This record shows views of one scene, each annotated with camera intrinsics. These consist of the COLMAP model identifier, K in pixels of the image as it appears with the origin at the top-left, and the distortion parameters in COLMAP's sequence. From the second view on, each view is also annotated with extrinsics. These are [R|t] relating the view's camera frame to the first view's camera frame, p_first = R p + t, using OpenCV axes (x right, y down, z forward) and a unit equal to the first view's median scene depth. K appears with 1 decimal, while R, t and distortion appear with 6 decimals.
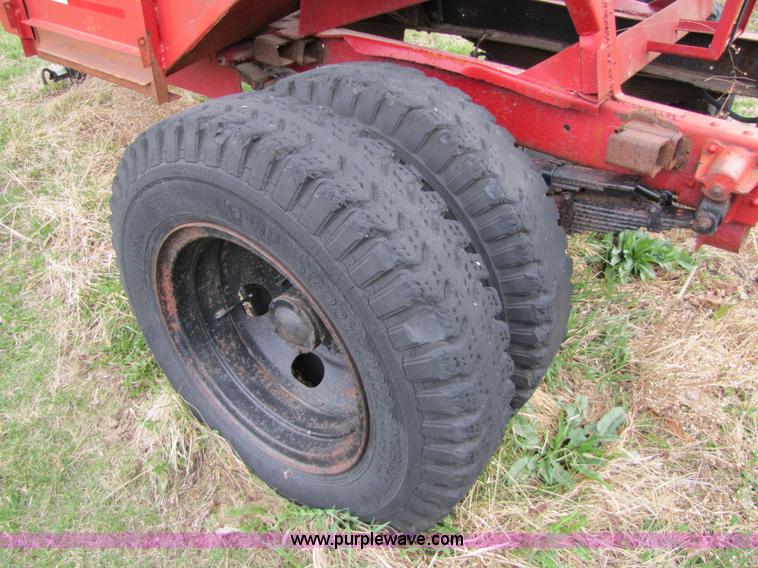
lens RADIAL K [[627.7, 0, 366.8], [0, 627.7, 282.7], [0, 0, 1]] dist [-0.176727, 0.129606]
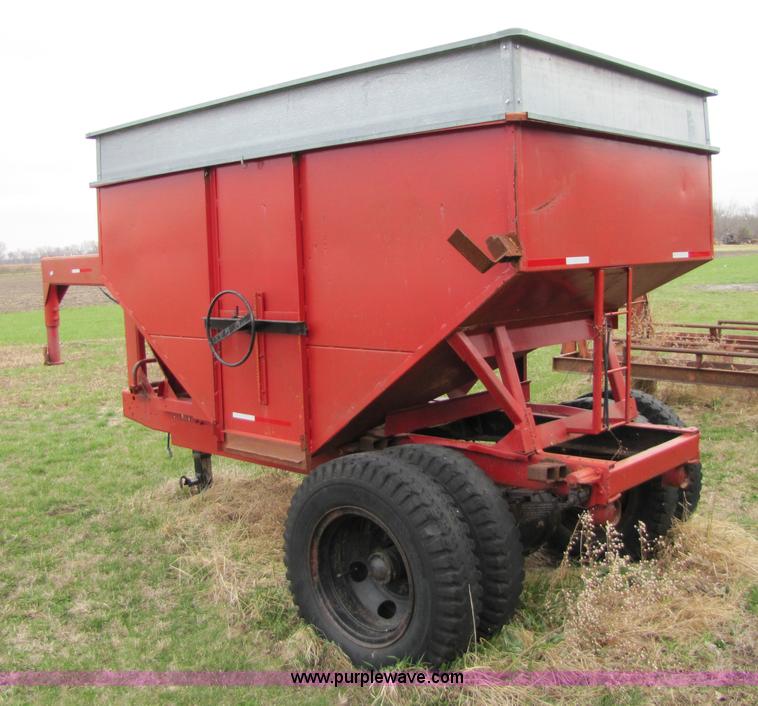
lens RADIAL K [[871.6, 0, 379.0], [0, 871.6, 353.0], [0, 0, 1]] dist [-0.003083, -0.002061]
pose [[0.993936, -0.035765, -0.103983, 0.182979], [-0.022599, 0.859003, -0.511471, 0.861465], [0.107615, 0.510720, 0.852986, -1.628844]]
